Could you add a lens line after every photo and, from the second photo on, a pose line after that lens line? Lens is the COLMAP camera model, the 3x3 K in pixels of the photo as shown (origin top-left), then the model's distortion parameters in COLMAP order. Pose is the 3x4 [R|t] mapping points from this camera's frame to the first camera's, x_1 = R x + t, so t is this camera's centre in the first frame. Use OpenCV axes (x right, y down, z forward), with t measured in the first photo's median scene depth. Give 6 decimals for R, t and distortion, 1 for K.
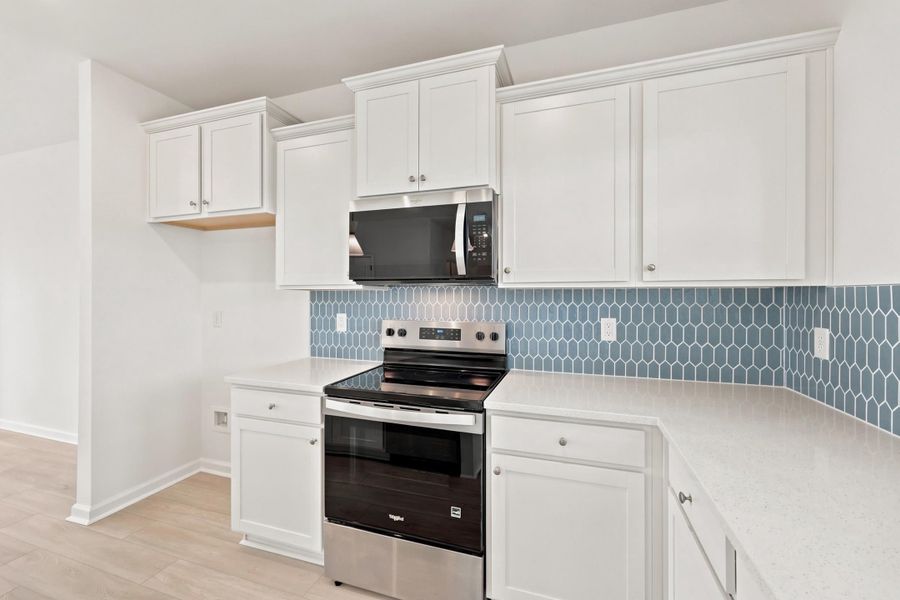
lens RADIAL K [[361.2, 0, 428.3], [0, 361.2, 302.3], [0, 0, 1]] dist [0.000775, 0.000141]
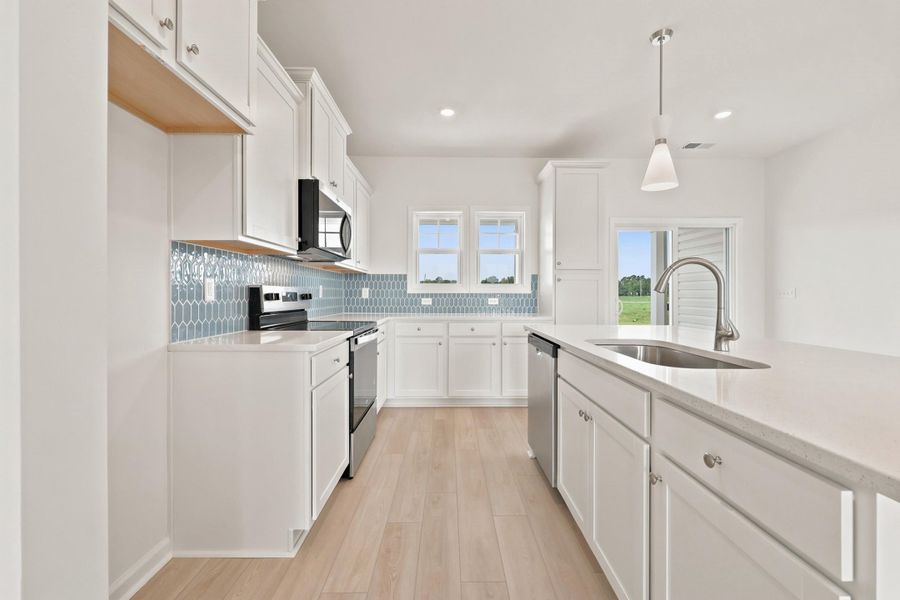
lens RADIAL K [[370.9, 0, 451.9], [0, 370.9, 294.0], [0, 0, 1]] dist [-0.002307, 0.000168]
pose [[-0.322996, -0.013047, 0.946310, -1.198416], [-0.018589, 0.999800, 0.007439, 0.051574], [-0.946218, -0.015188, -0.323174, 0.789856]]
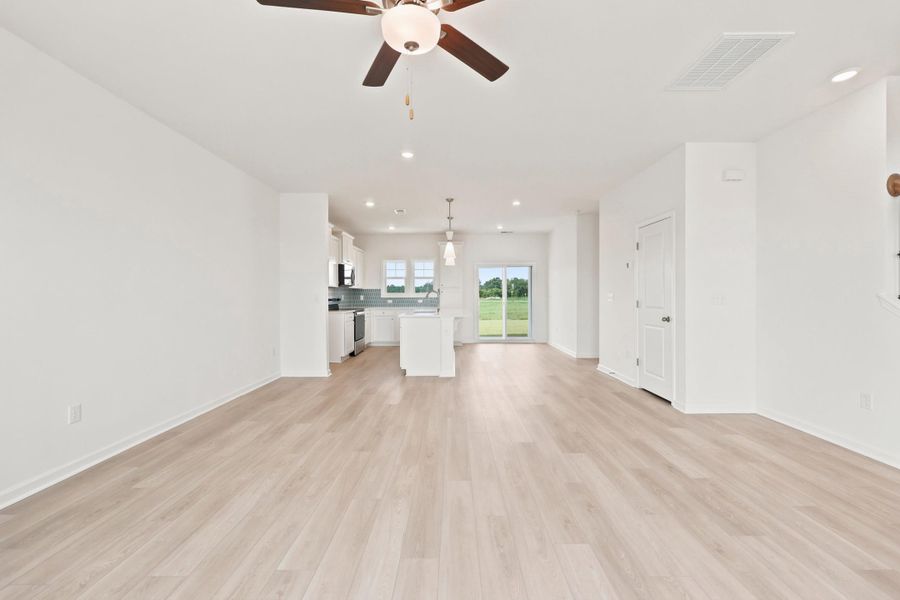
lens RADIAL K [[366.8, 0, 452.1], [0, 366.8, 294.0], [0, 0, 1]] dist [-0.001439, -0.000719]
pose [[-0.305726, -0.008945, 0.952078, -3.396117], [-0.013840, 0.999892, 0.004950, -0.003703], [-0.952019, -0.011663, -0.305817, 0.888675]]
